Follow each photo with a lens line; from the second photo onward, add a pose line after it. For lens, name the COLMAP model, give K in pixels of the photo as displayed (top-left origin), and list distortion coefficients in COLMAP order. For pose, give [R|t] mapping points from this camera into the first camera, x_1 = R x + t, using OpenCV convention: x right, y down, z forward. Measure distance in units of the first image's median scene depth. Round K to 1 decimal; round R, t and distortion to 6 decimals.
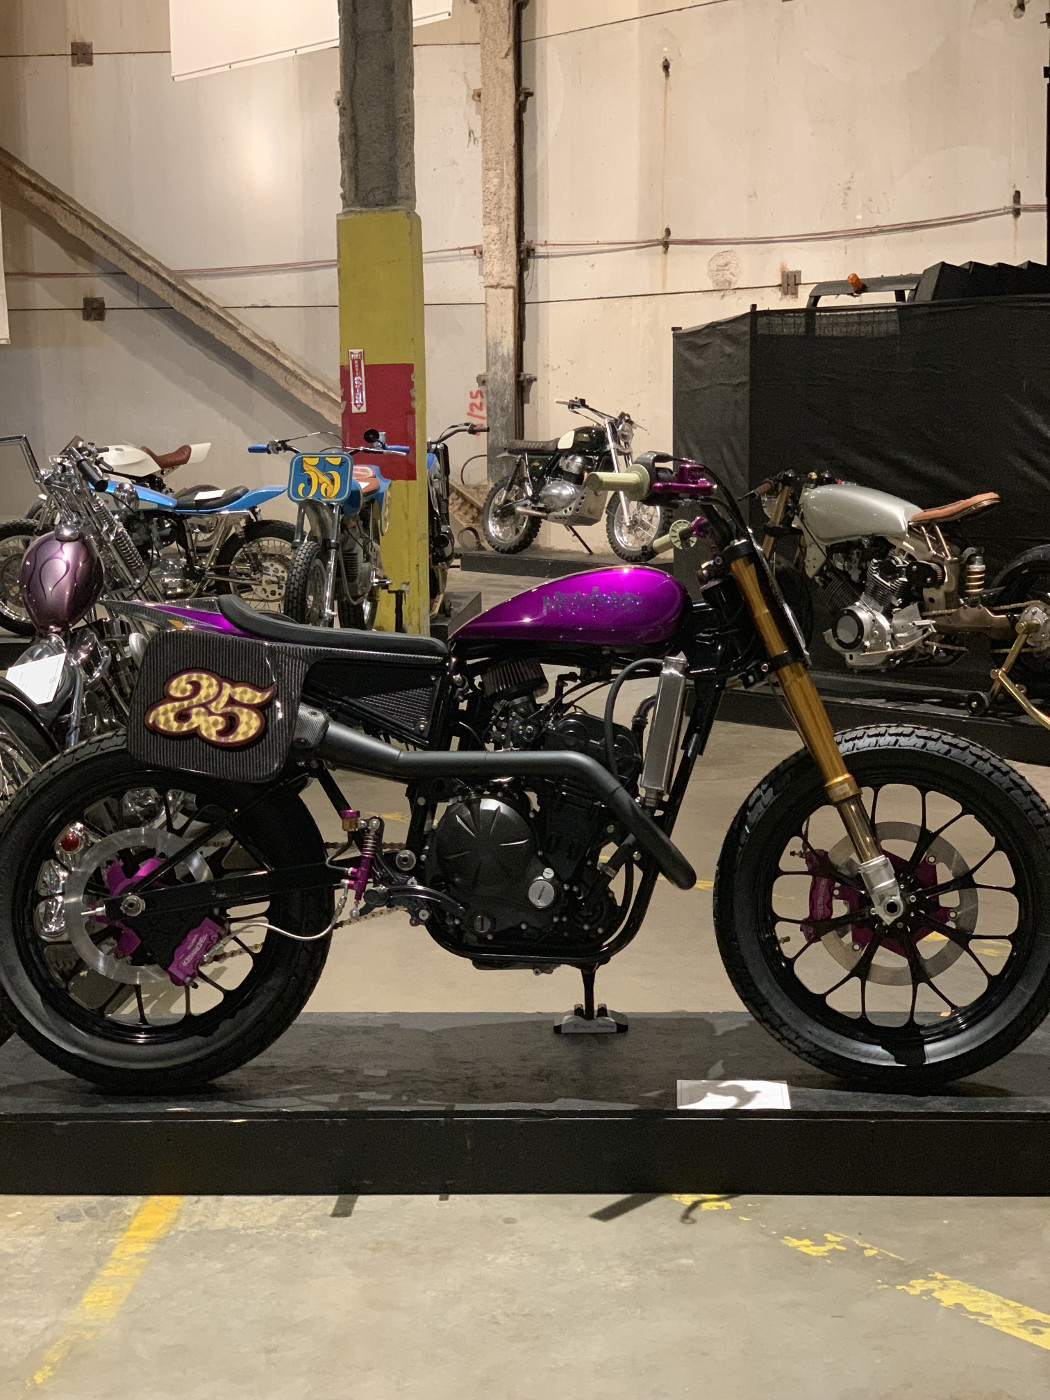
lens RADIAL K [[2133.5, 0, 525.2], [0, 2133.5, 701.9], [0, 0, 1]] dist [0.213431, 0.000000]
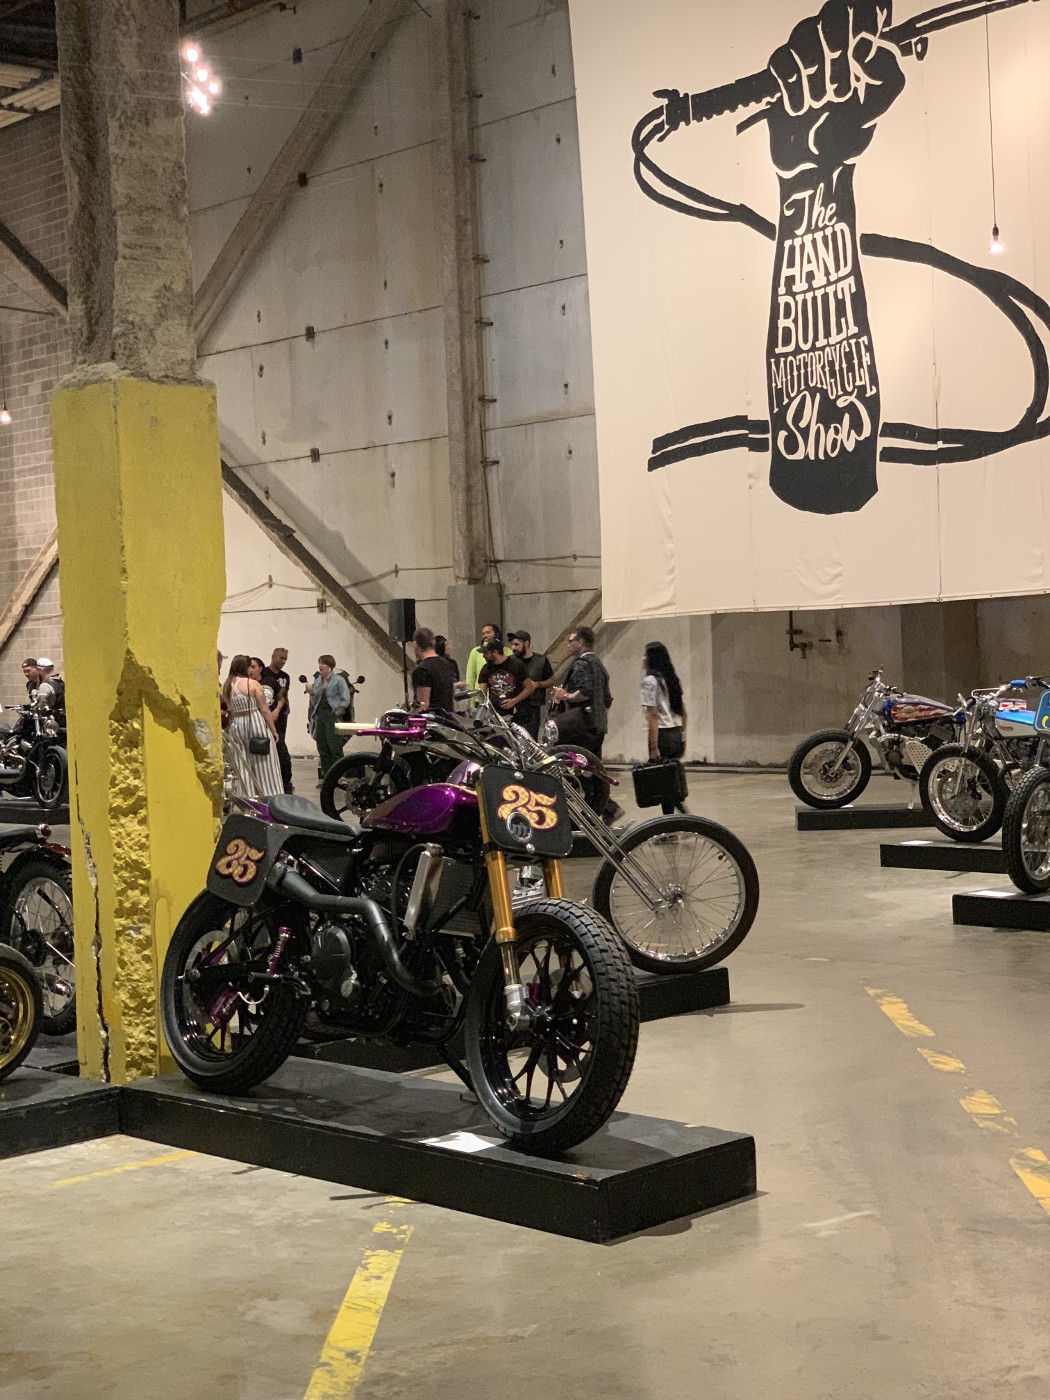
lens RADIAL K [[2133.5, 0, 525.7], [0, 2133.5, 698.8], [0, 0, 1]] dist [0.213431, 0.000000]
pose [[0.709308, -0.004686, -0.704883, 1.211143], [-0.064721, 0.995321, -0.071743, -0.017652], [0.701921, 0.096509, 0.705686, -0.042154]]
